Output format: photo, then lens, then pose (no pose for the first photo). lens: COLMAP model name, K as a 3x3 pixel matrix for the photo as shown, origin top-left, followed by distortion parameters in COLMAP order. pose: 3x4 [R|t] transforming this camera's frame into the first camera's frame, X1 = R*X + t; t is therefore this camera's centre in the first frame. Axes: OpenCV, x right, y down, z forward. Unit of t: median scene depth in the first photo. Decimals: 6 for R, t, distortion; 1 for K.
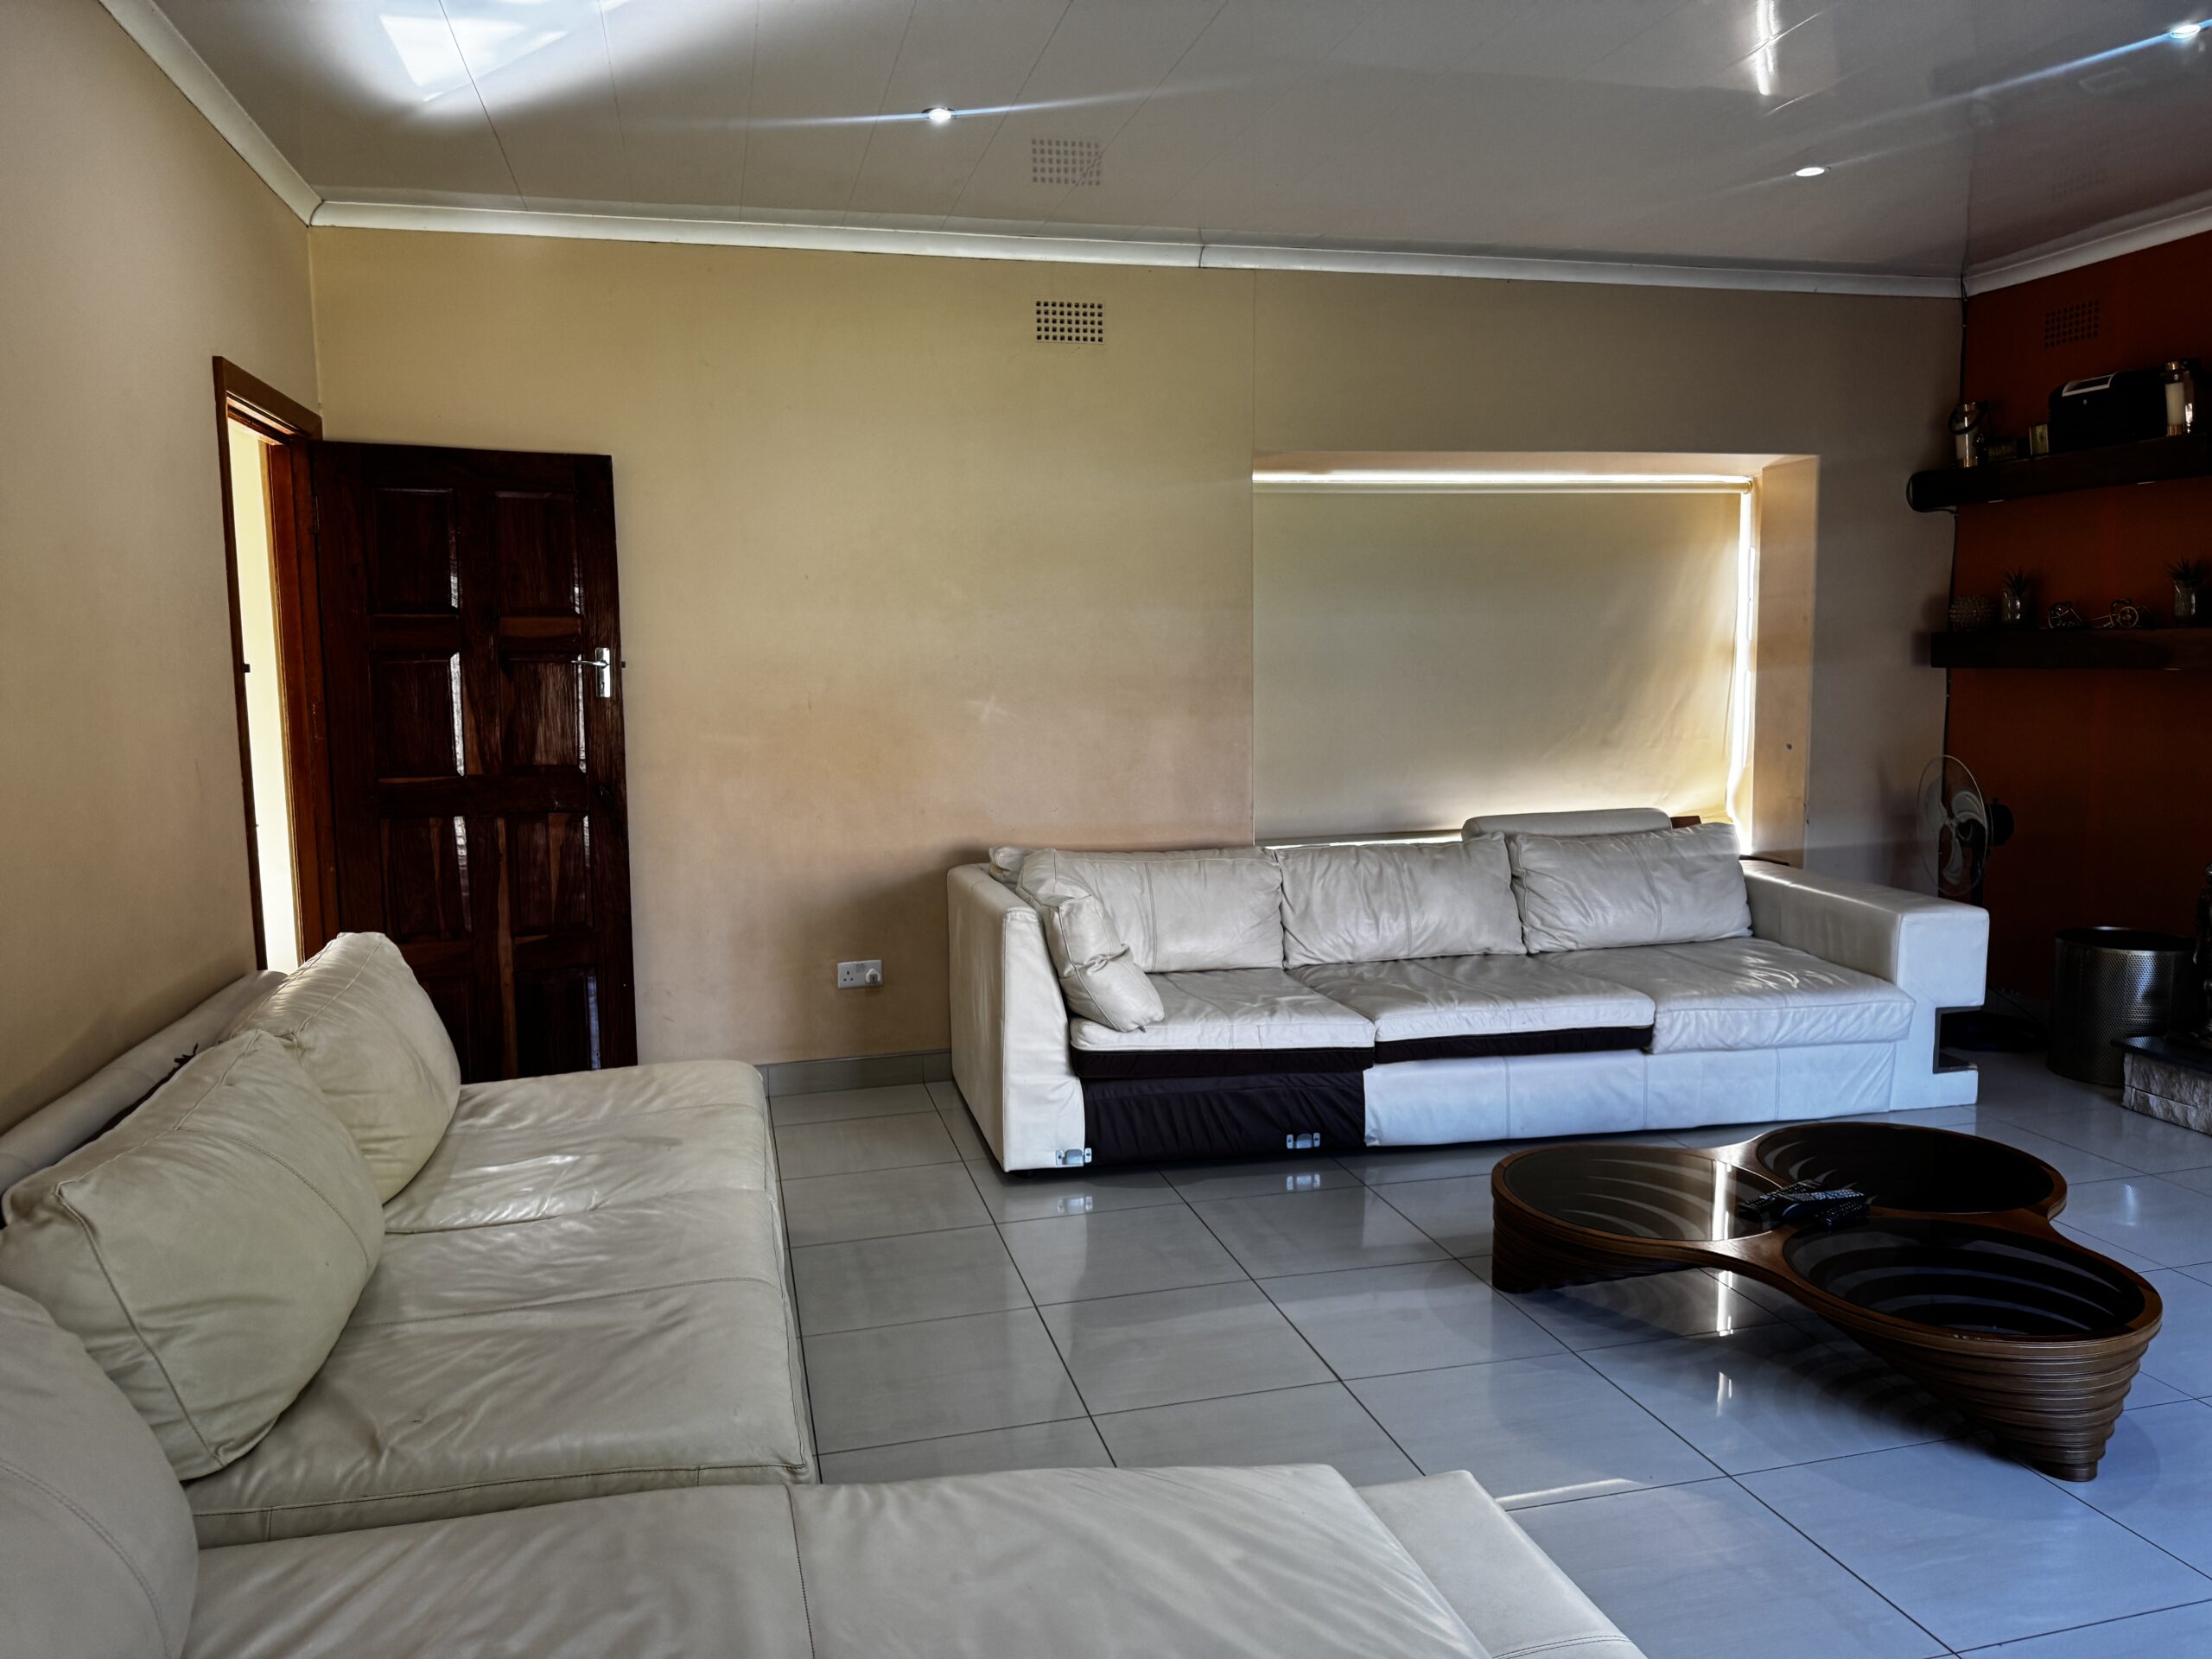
lens RADIAL K [[1549.2, 0, 1106.0], [0, 1549.2, 829.5], [0, 0, 1]] dist [0.058364, -0.067291]
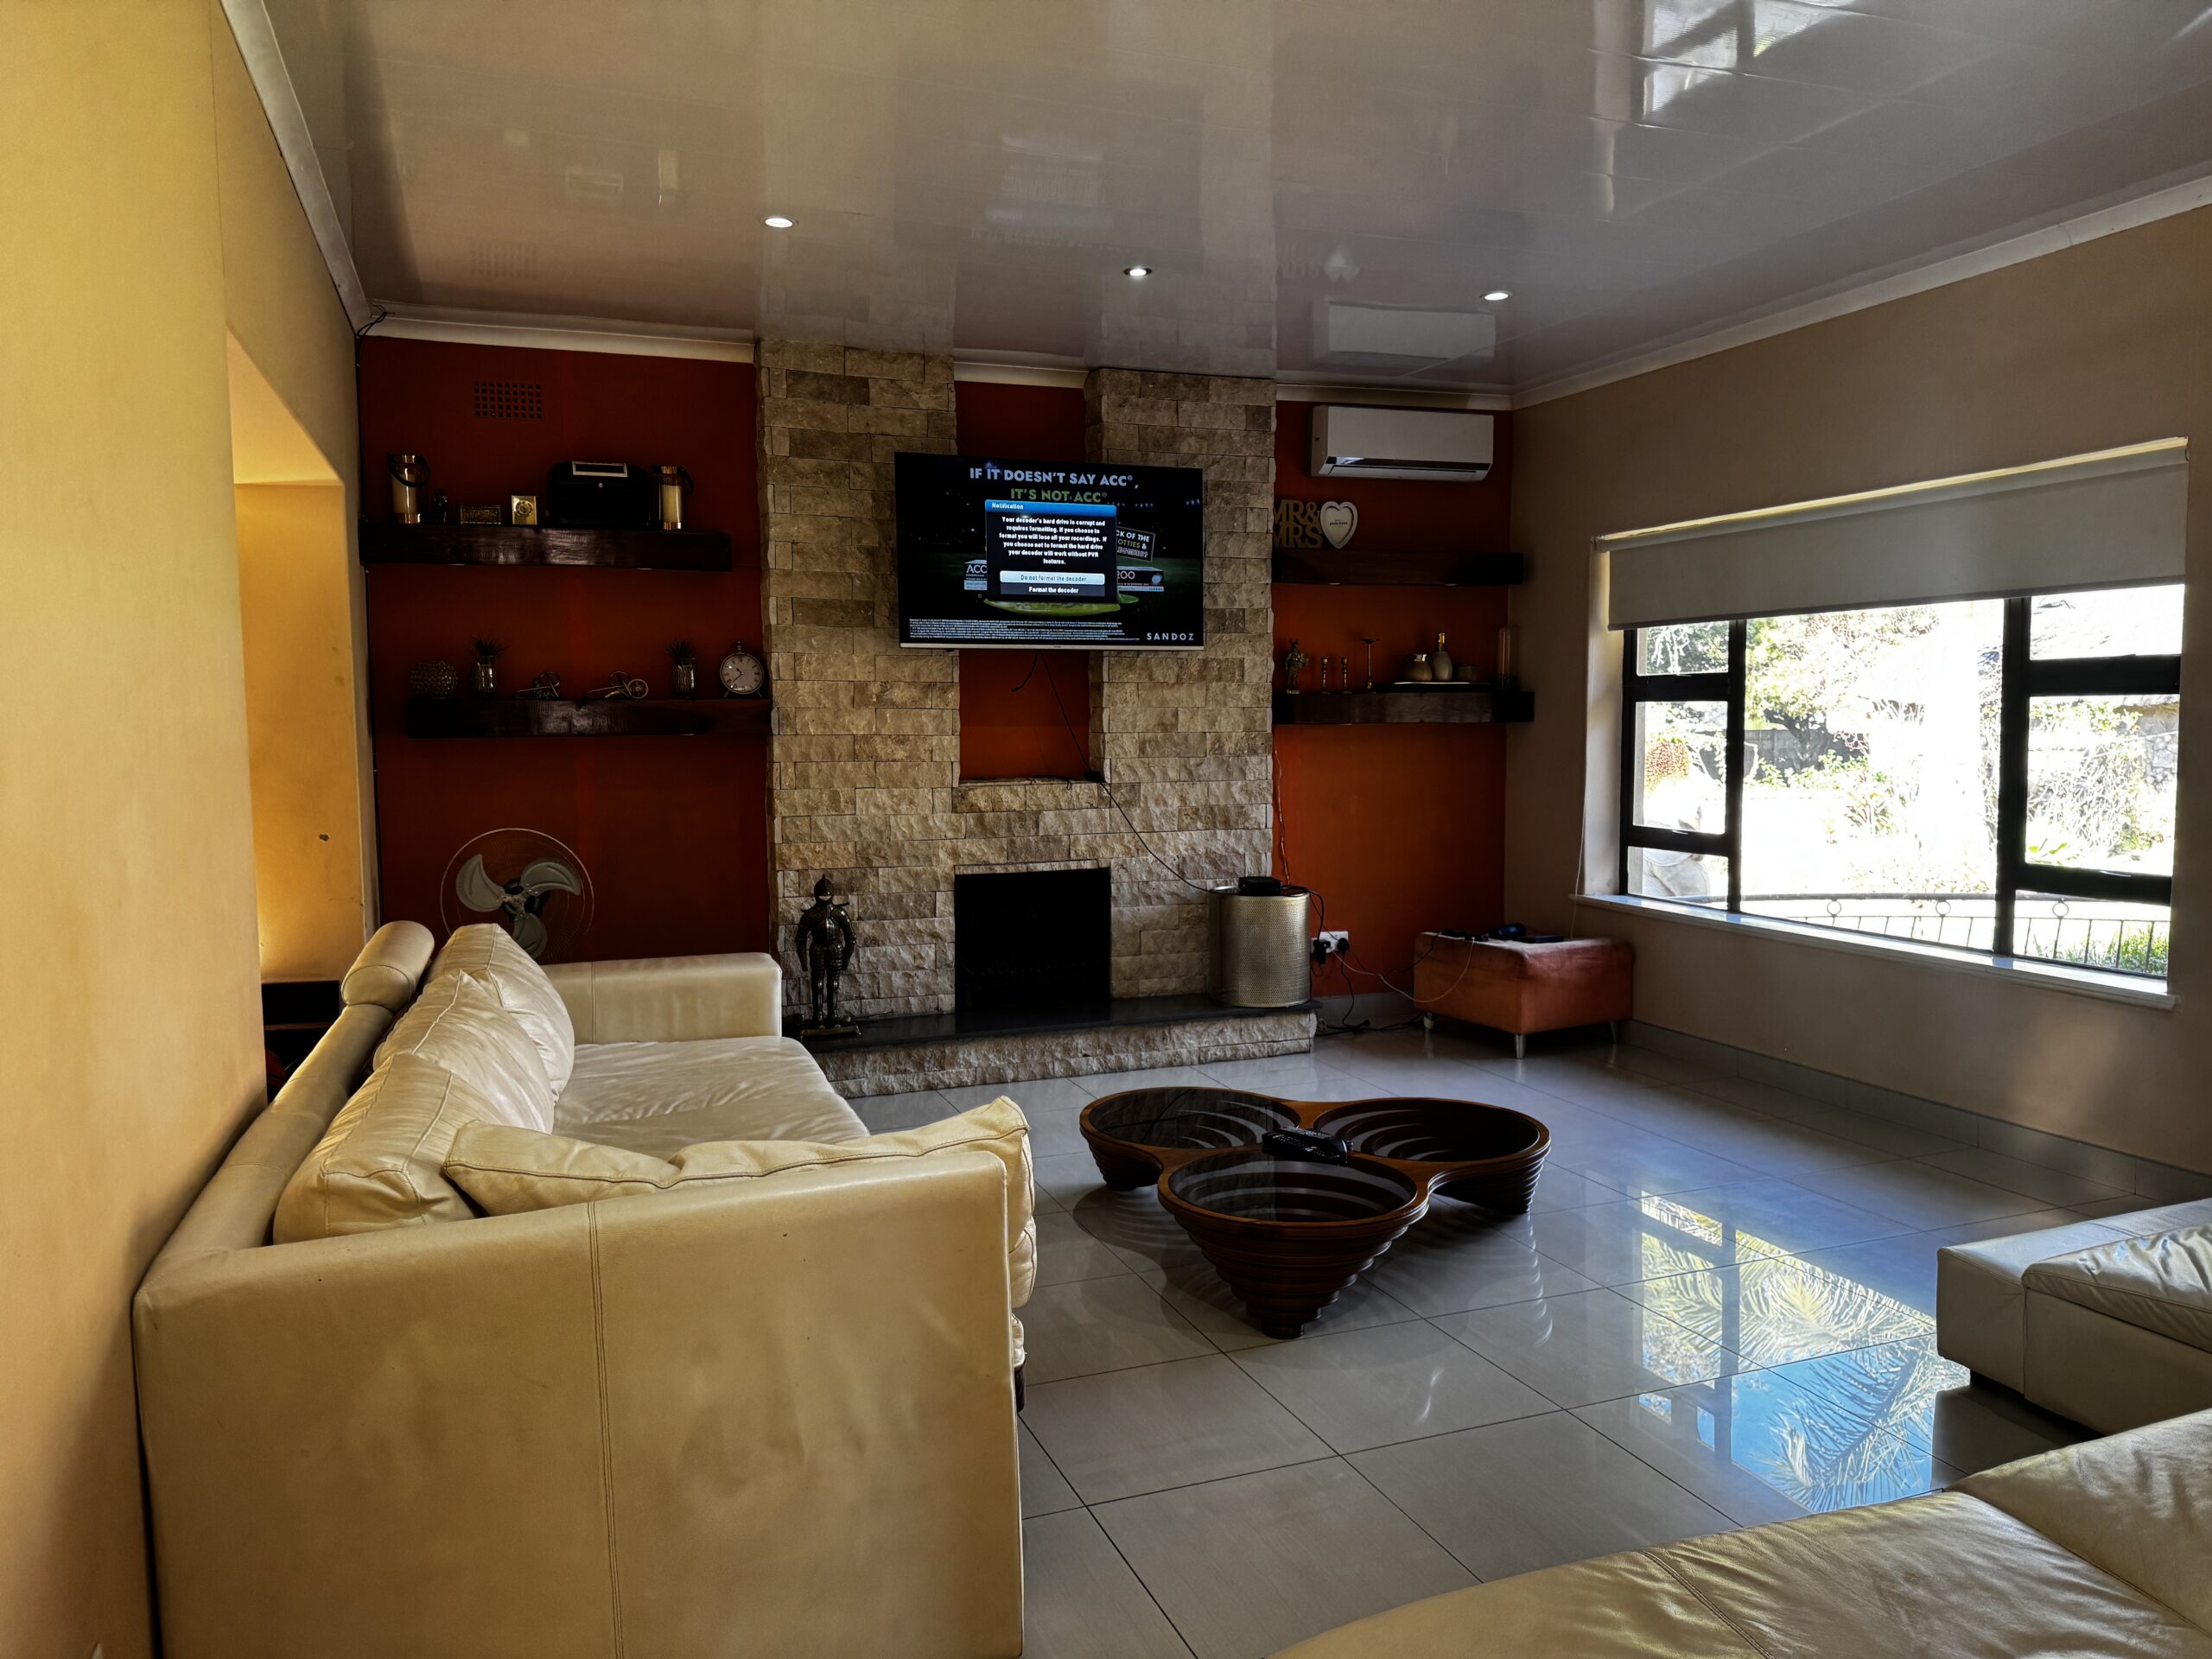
lens RADIAL K [[1549.2, 0, 1106.0], [0, 1549.2, 829.5], [0, 0, 1]] dist [0.058364, -0.067291]
pose [[-0.114121, -0.069509, 0.991032, -0.522200], [0.123847, 0.988772, 0.083612, -0.095269], [-0.985717, 0.132279, -0.104231, 0.872477]]
